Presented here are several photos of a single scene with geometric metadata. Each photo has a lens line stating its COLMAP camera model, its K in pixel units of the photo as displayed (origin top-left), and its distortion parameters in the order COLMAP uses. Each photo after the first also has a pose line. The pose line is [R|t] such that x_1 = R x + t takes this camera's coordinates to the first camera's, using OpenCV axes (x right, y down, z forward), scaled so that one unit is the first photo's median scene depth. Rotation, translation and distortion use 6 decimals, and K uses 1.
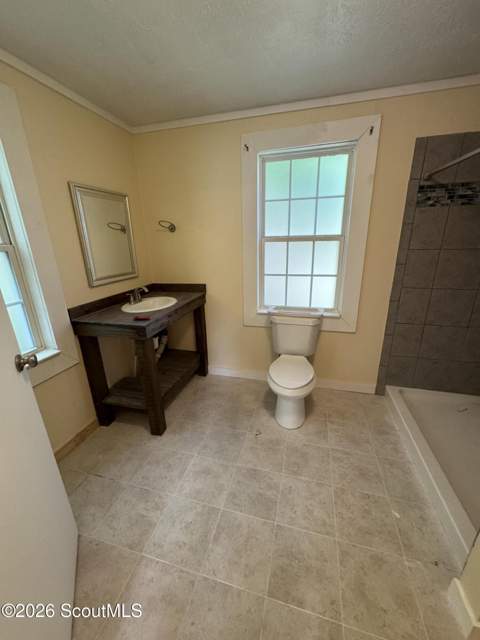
lens RADIAL K [[254.8, 0, 241.6], [0, 254.8, 321.2], [0, 0, 1]] dist [-0.001318, 0.000729]
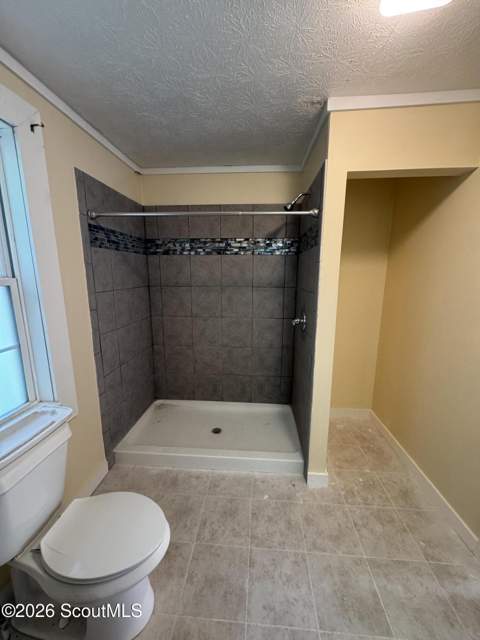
lens RADIAL K [[254.8, 0, 241.1], [0, 254.8, 318.7], [0, 0, 1]] dist [-0.001318, 0.000729]
pose [[-0.183001, -0.156533, 0.970571, -0.321725], [0.309802, 0.927761, 0.208042, -0.248725], [-0.933024, 0.338757, -0.121287, 0.741153]]
